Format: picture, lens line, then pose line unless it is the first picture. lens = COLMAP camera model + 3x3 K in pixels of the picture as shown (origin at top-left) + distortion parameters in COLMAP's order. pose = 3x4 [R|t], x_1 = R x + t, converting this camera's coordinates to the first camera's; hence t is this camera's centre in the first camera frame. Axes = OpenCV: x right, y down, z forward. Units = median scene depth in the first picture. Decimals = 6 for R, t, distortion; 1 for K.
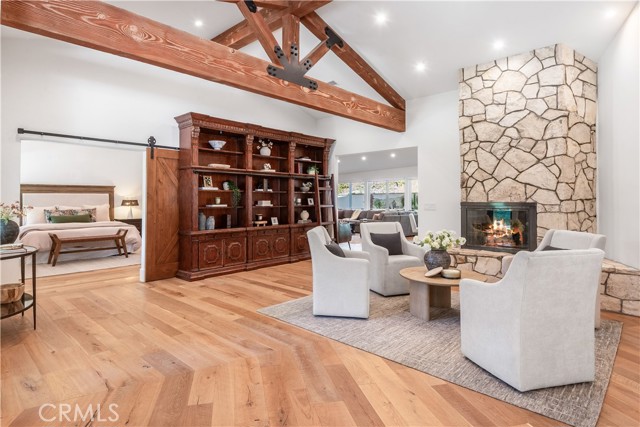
lens RADIAL K [[344.1, 0, 313.5], [0, 344.1, 199.2], [0, 0, 1]] dist [0.006862, -0.004352]
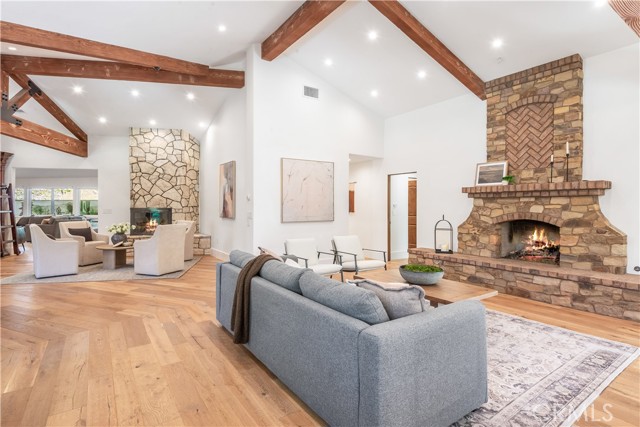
lens RADIAL K [[319.5, 0, 316.7], [0, 319.5, 207.8], [0, 0, 1]] dist [0.001740, -0.002839]
pose [[0.574970, 0.001834, 0.818172, -0.345145], [-0.005704, 0.999982, 0.001767, 0.000366], [-0.818155, -0.005683, 0.574970, -0.678402]]
